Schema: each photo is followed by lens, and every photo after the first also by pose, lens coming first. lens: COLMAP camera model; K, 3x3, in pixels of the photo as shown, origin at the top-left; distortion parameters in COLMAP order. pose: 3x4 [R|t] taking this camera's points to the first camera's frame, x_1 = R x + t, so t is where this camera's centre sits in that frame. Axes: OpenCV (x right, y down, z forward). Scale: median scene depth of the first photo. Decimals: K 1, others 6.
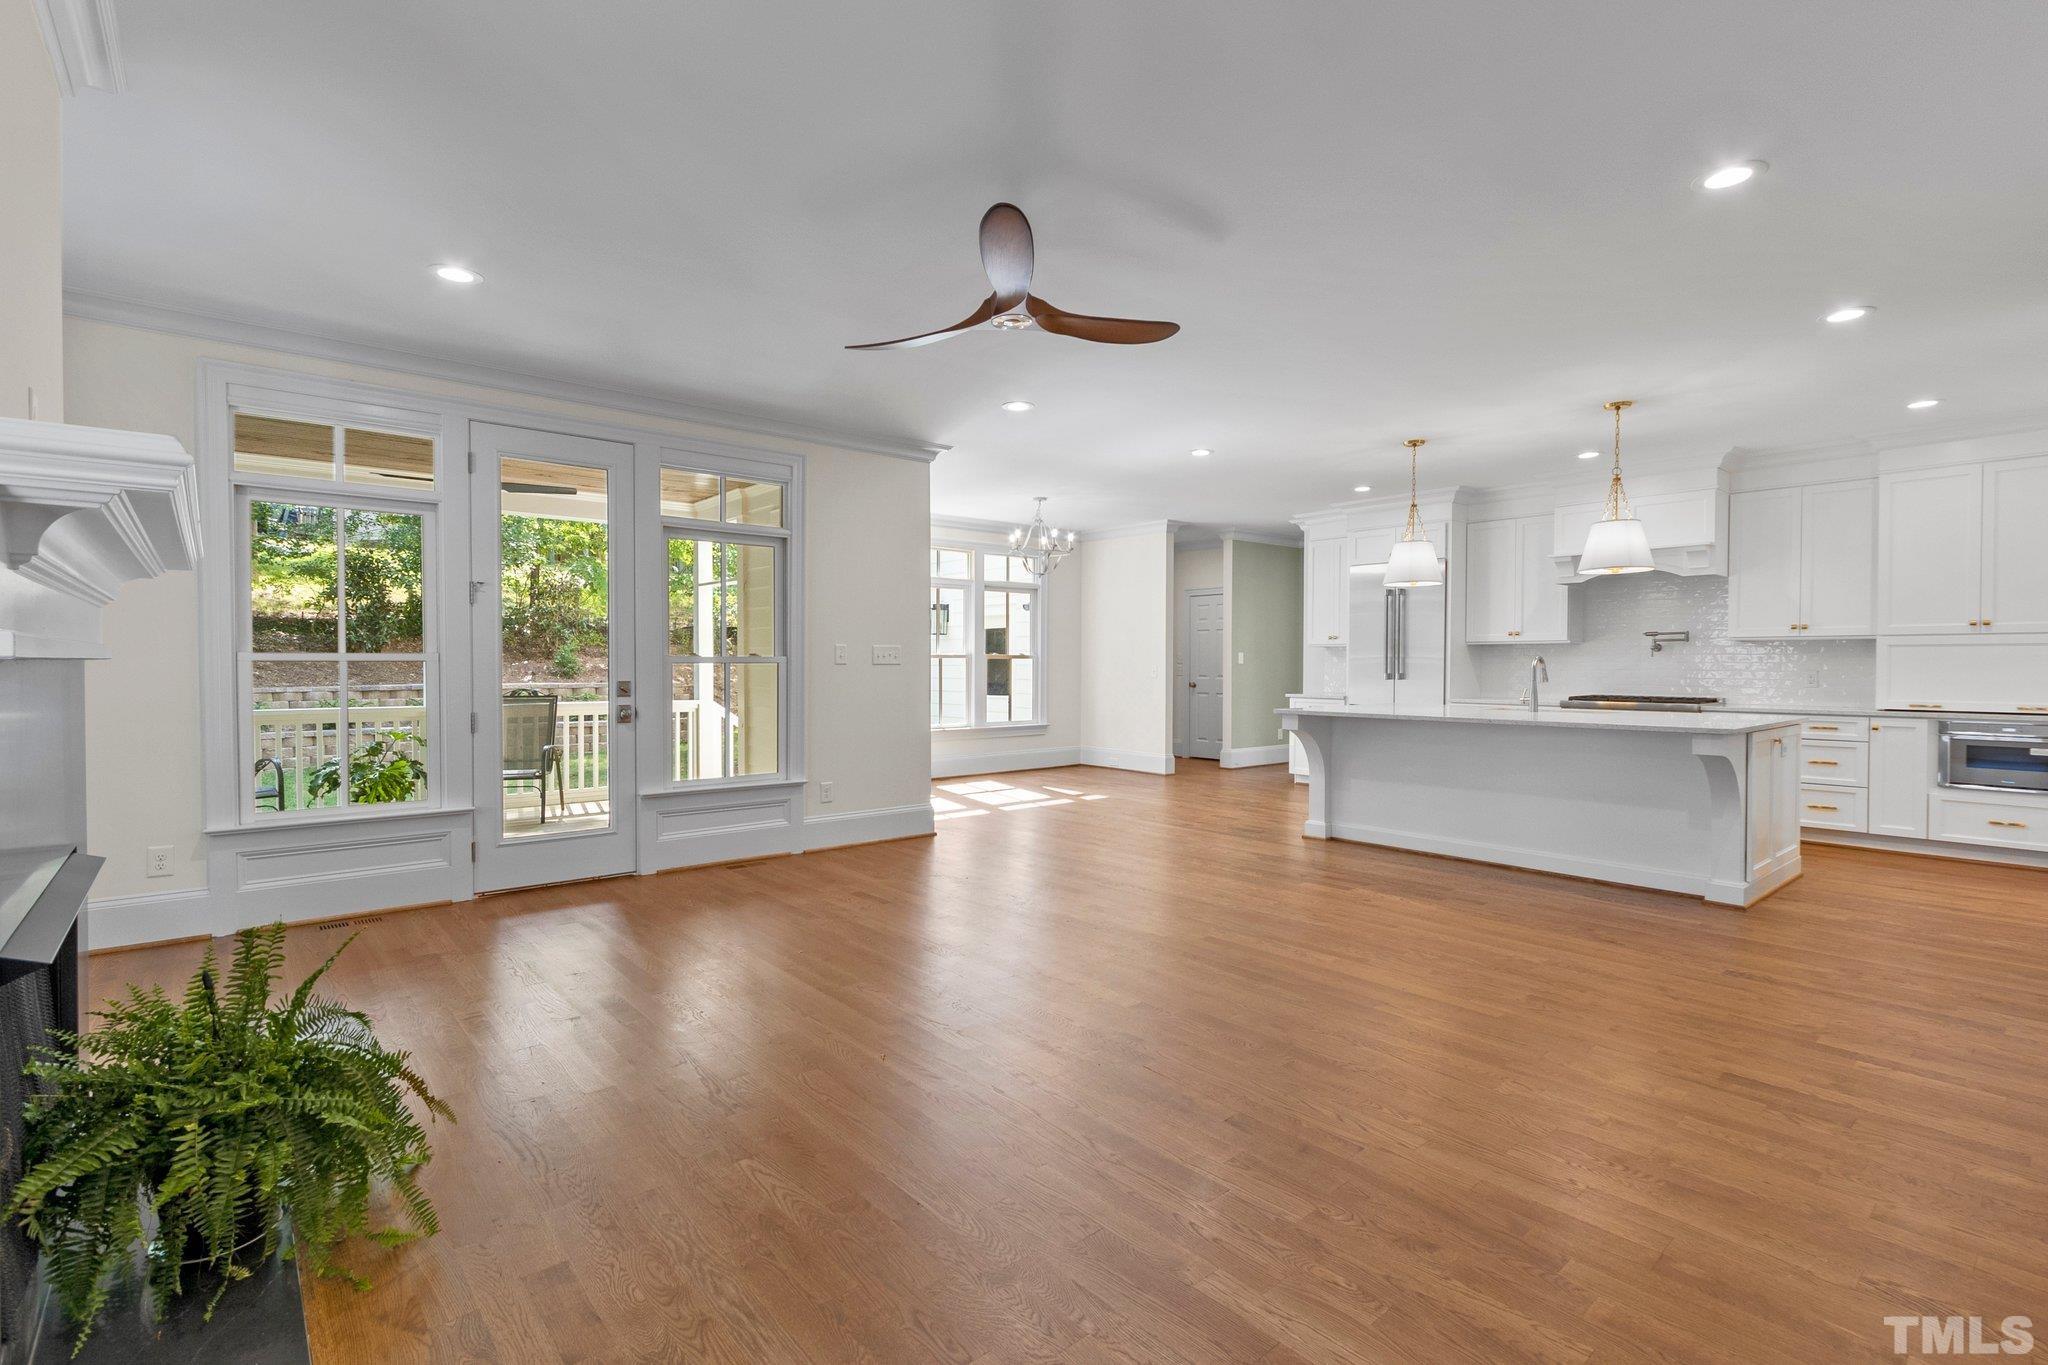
lens RADIAL K [[941.2, 0, 1026.7], [0, 941.2, 682.2], [0, 0, 1]] dist [0.008915, -0.001237]
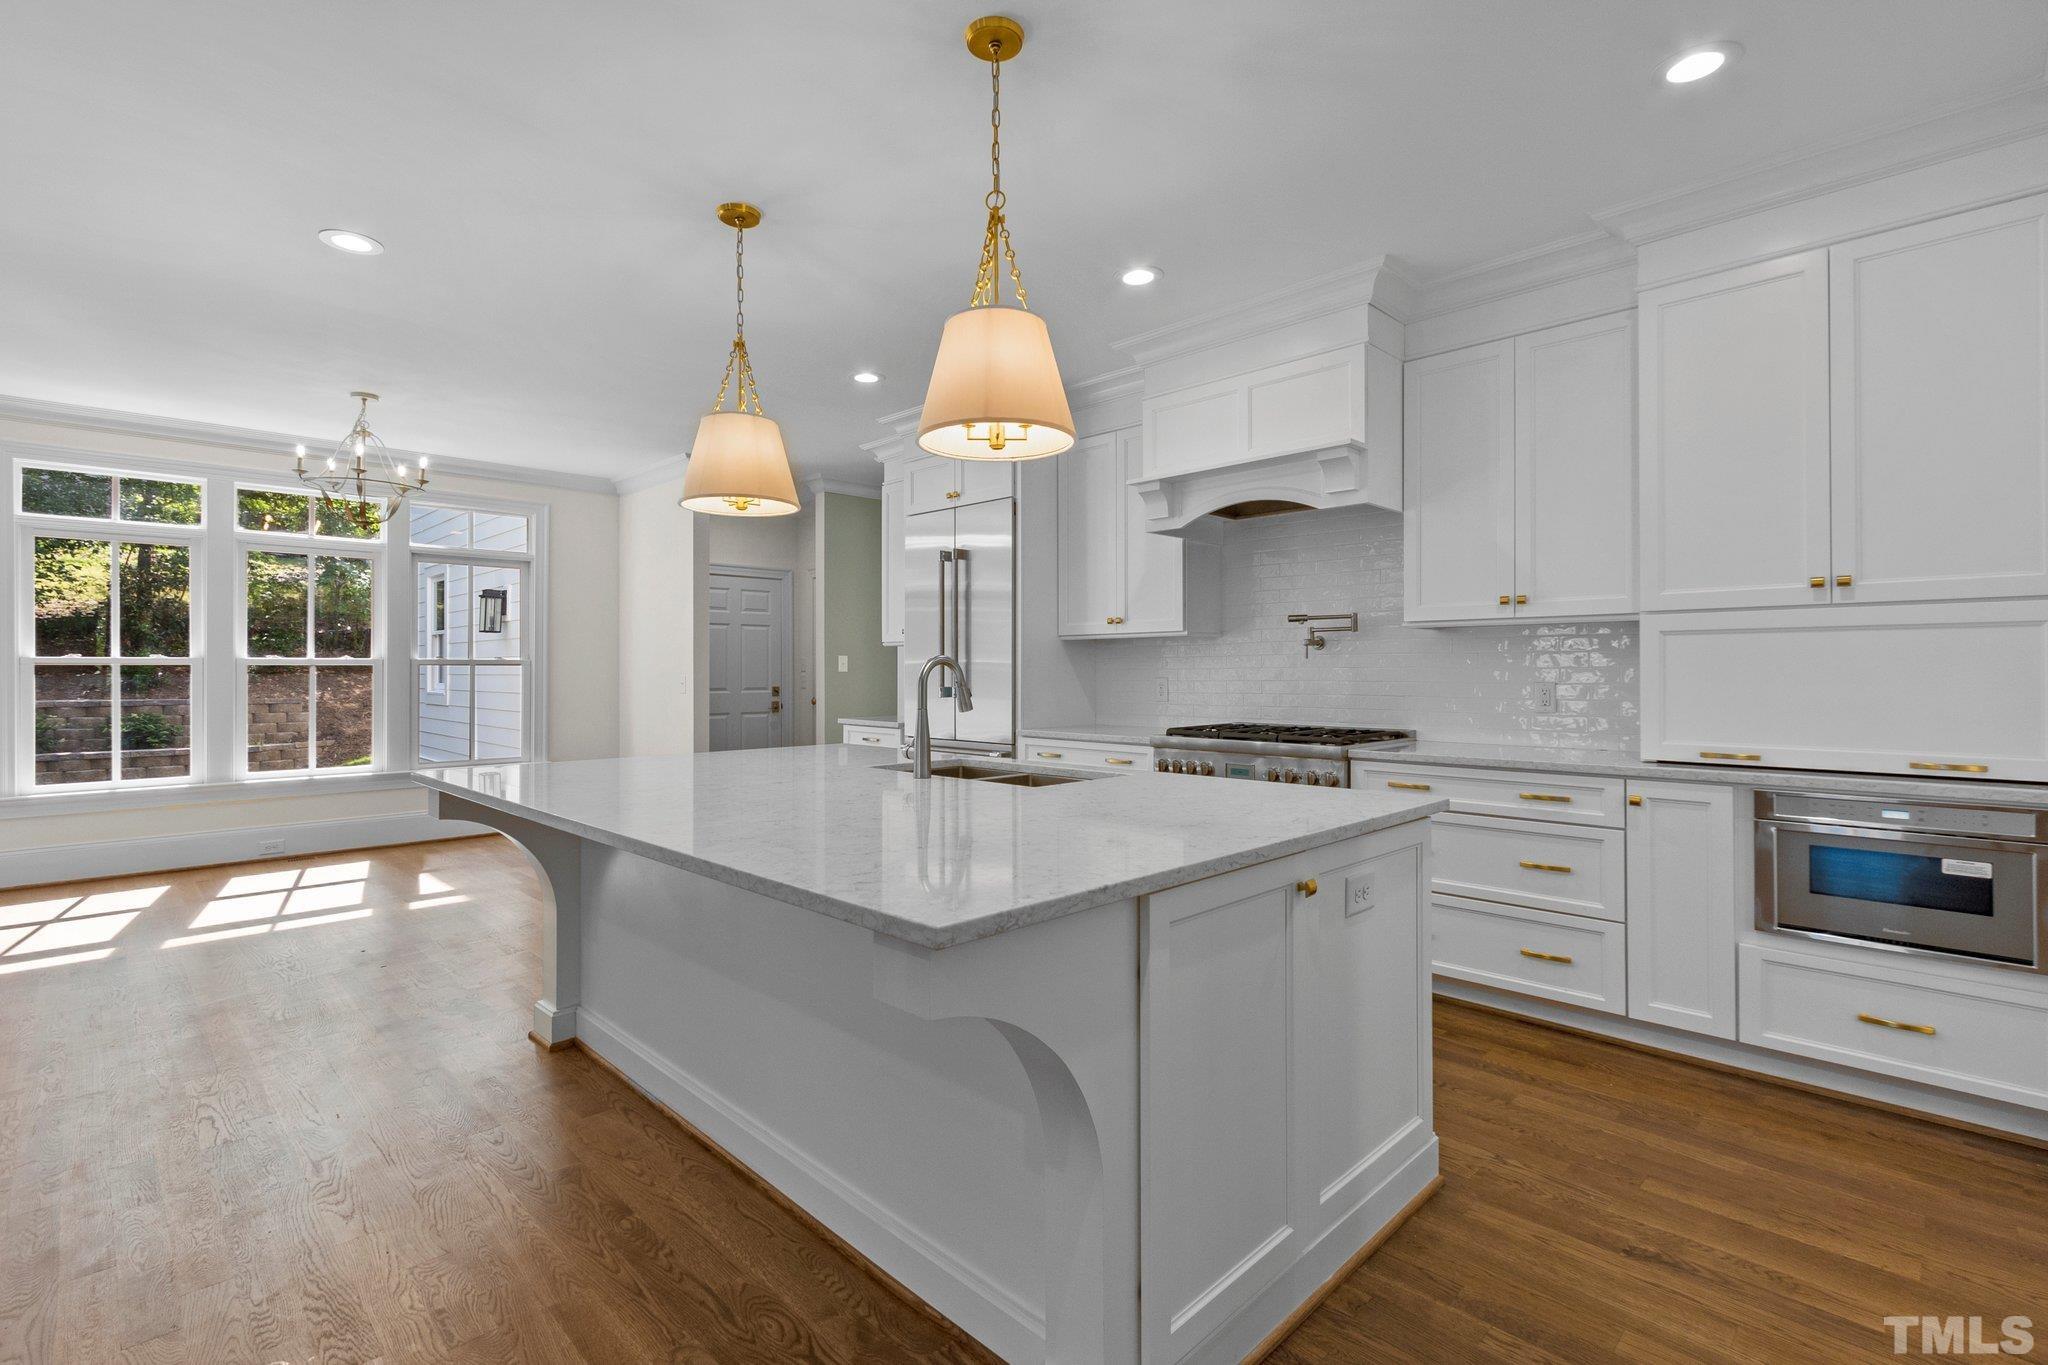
lens RADIAL K [[941.2, 0, 1018.6], [0, 941.2, 670.0], [0, 0, 1]] dist [0.008915, -0.001237]
pose [[0.997379, -0.003579, 0.072260, 0.540829], [0.005048, 0.999784, -0.020157, -0.010916], [-0.072172, 0.020469, 0.997182, 0.533873]]
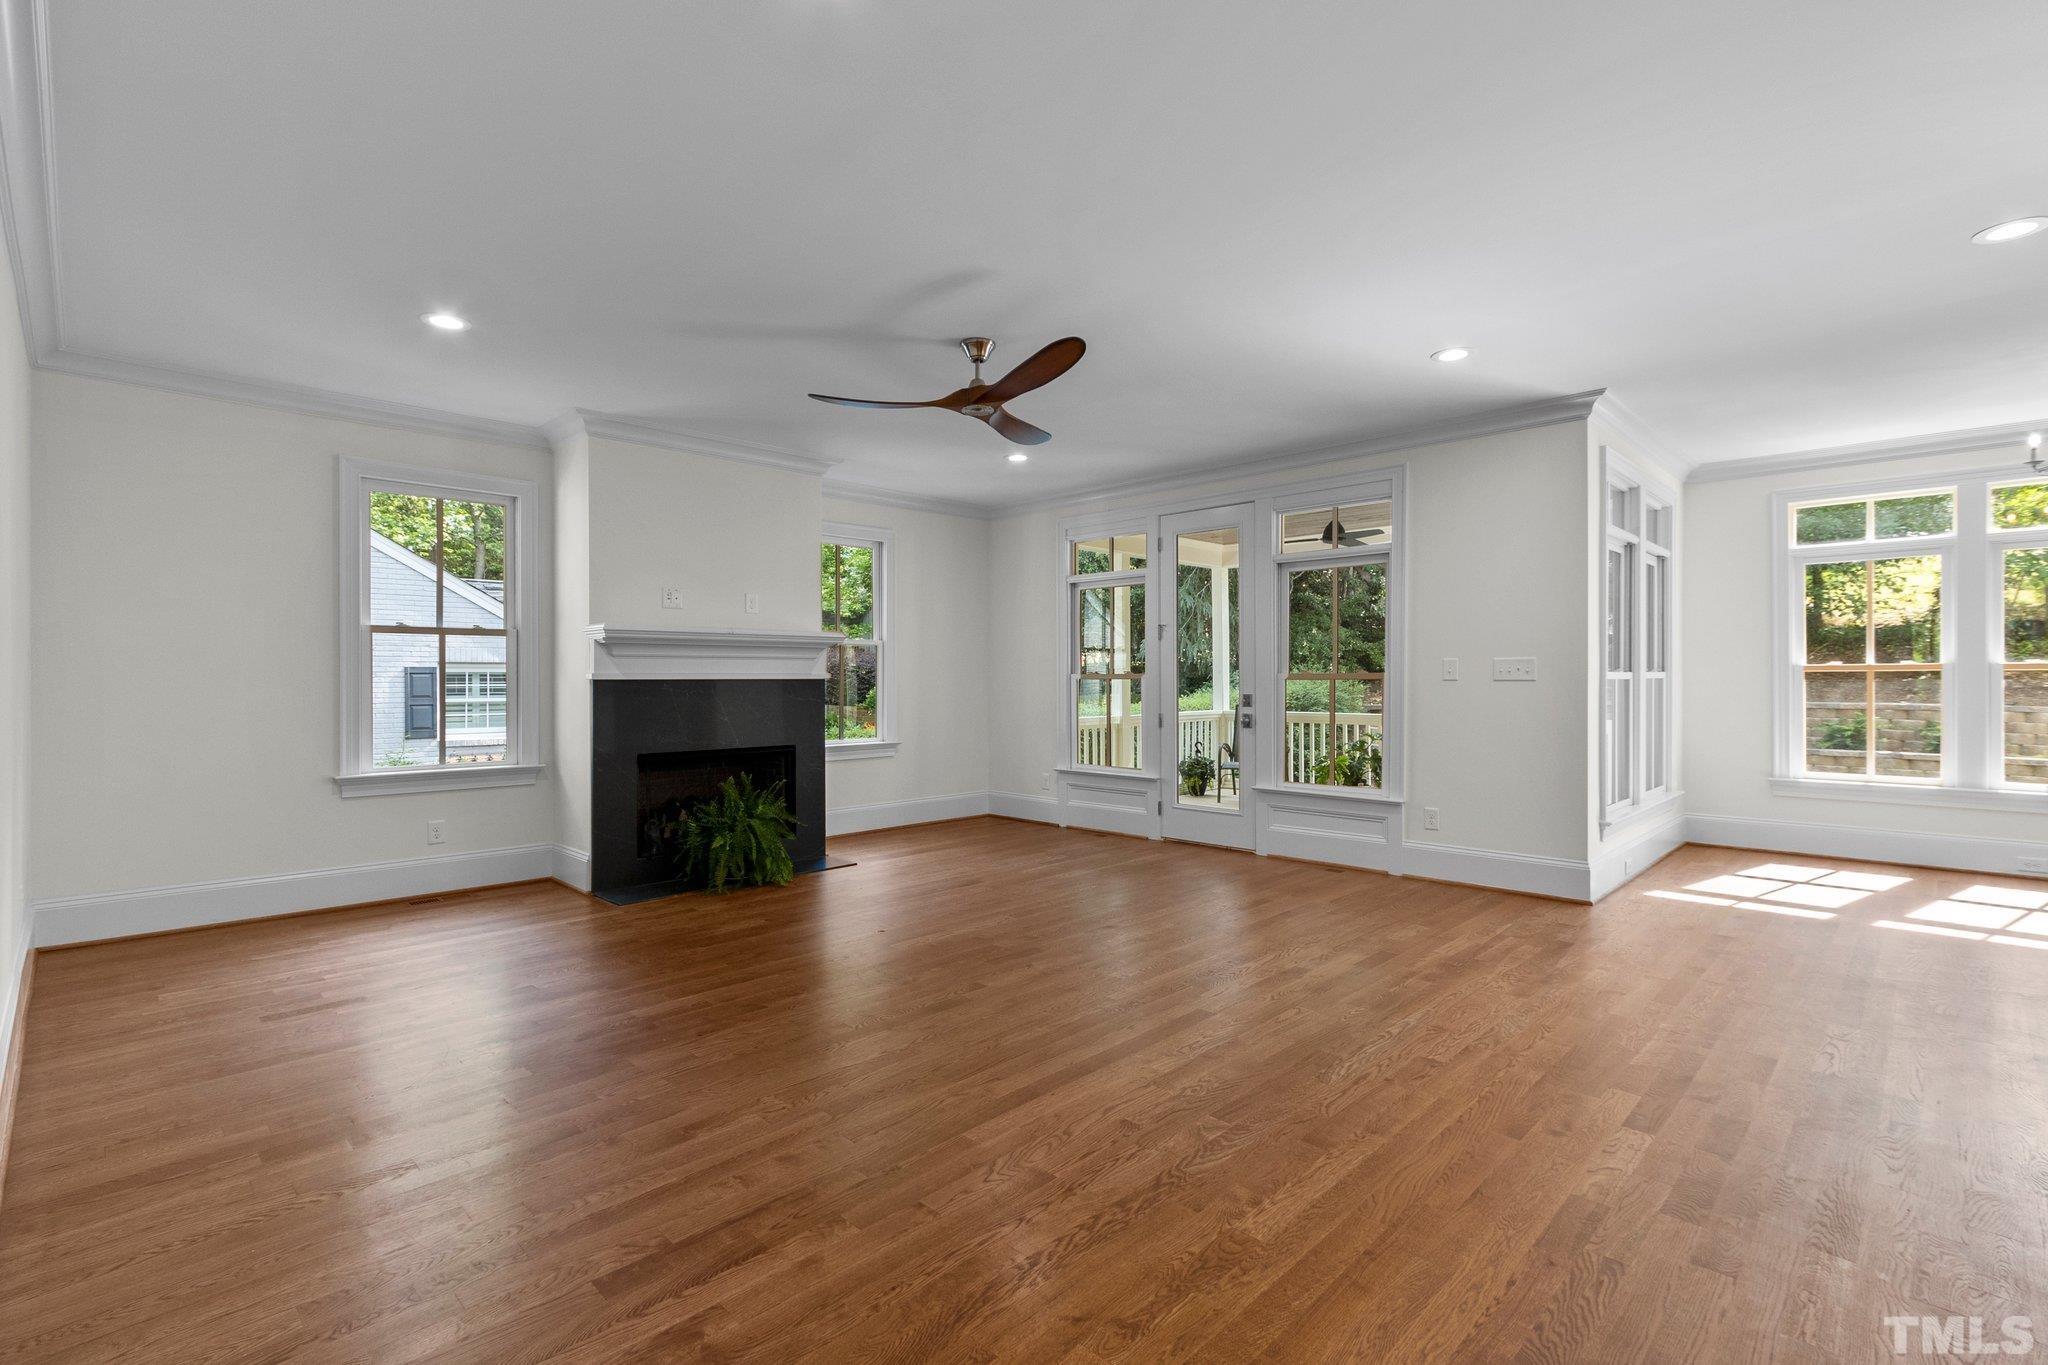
lens RADIAL K [[941.2, 0, 1018.1], [0, 941.2, 675.7], [0, 0, 1]] dist [0.008915, -0.001237]
pose [[0.084743, -0.004756, -0.996391, 0.672952], [-0.018328, 0.999812, -0.006331, -0.010110], [0.996234, 0.018799, 0.084640, 0.512416]]
